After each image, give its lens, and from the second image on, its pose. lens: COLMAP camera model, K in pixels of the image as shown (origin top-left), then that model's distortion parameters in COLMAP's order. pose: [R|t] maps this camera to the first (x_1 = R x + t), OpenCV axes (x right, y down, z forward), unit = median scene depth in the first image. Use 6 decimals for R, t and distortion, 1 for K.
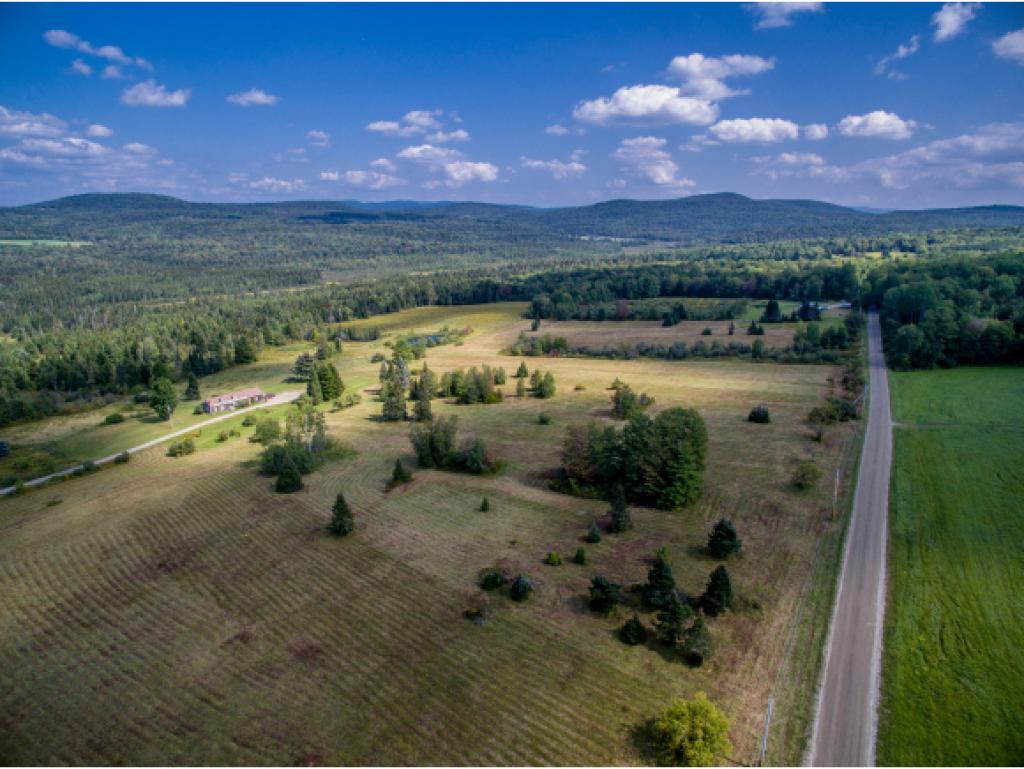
lens RADIAL K [[599.9, 0, 508.3], [0, 599.9, 379.2], [0, 0, 1]] dist [-0.121591, 0.089079]
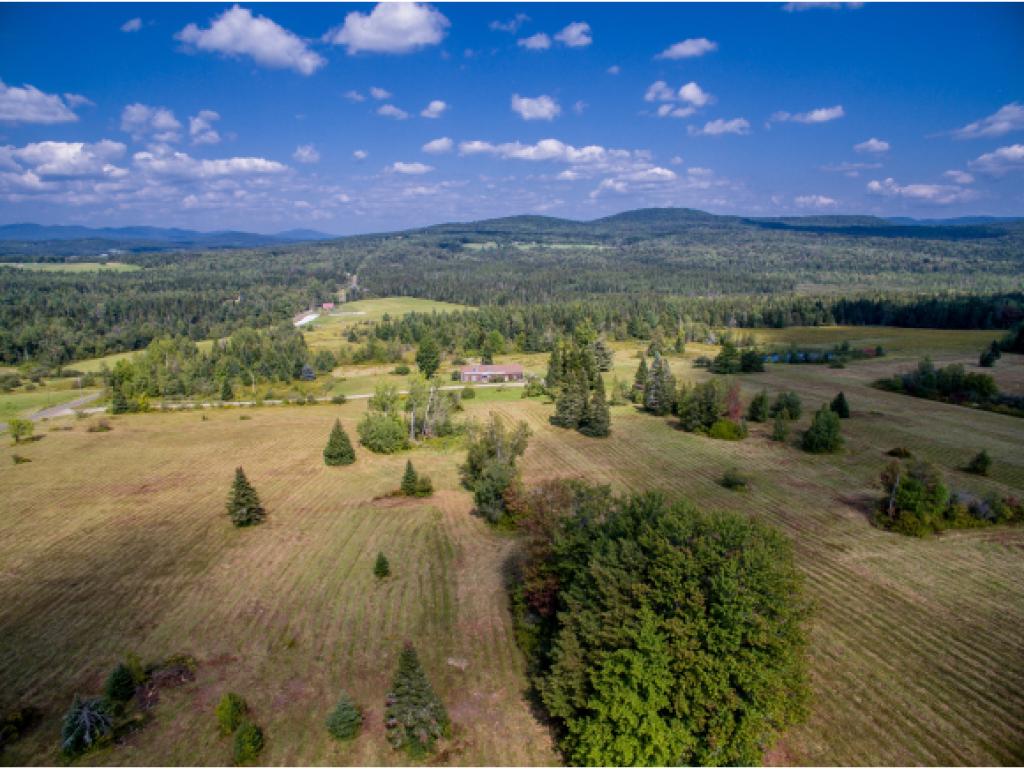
lens RADIAL K [[599.9, 0, 508.3], [0, 599.9, 379.2], [0, 0, 1]] dist [-0.121591, 0.089079]
pose [[0.669410, 0.168632, -0.723501, 0.142015], [-0.189272, 0.980471, 0.053404, -0.006261], [0.718378, 0.101189, 0.688254, 0.227749]]
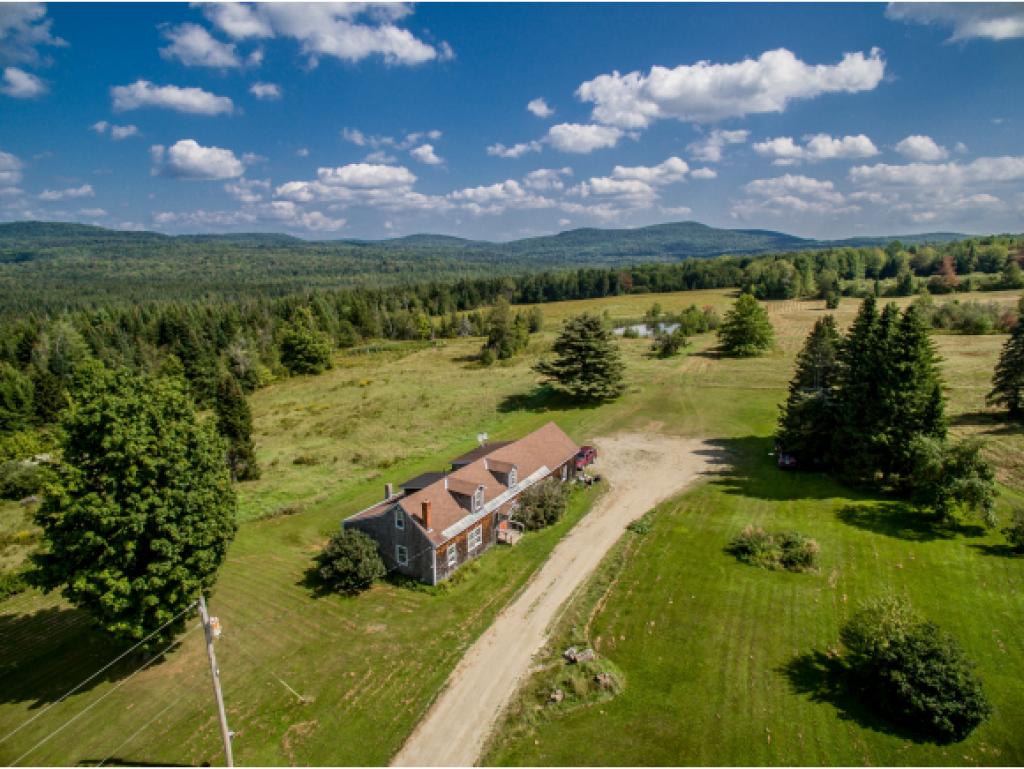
lens RADIAL K [[599.9, 0, 508.3], [0, 599.9, 379.2], [0, 0, 1]] dist [-0.121591, 0.089079]
pose [[0.995340, -0.026849, 0.092617, -0.294193], [0.032676, 0.997542, -0.061978, 0.006604], [-0.090726, 0.064716, 0.993771, 0.484171]]
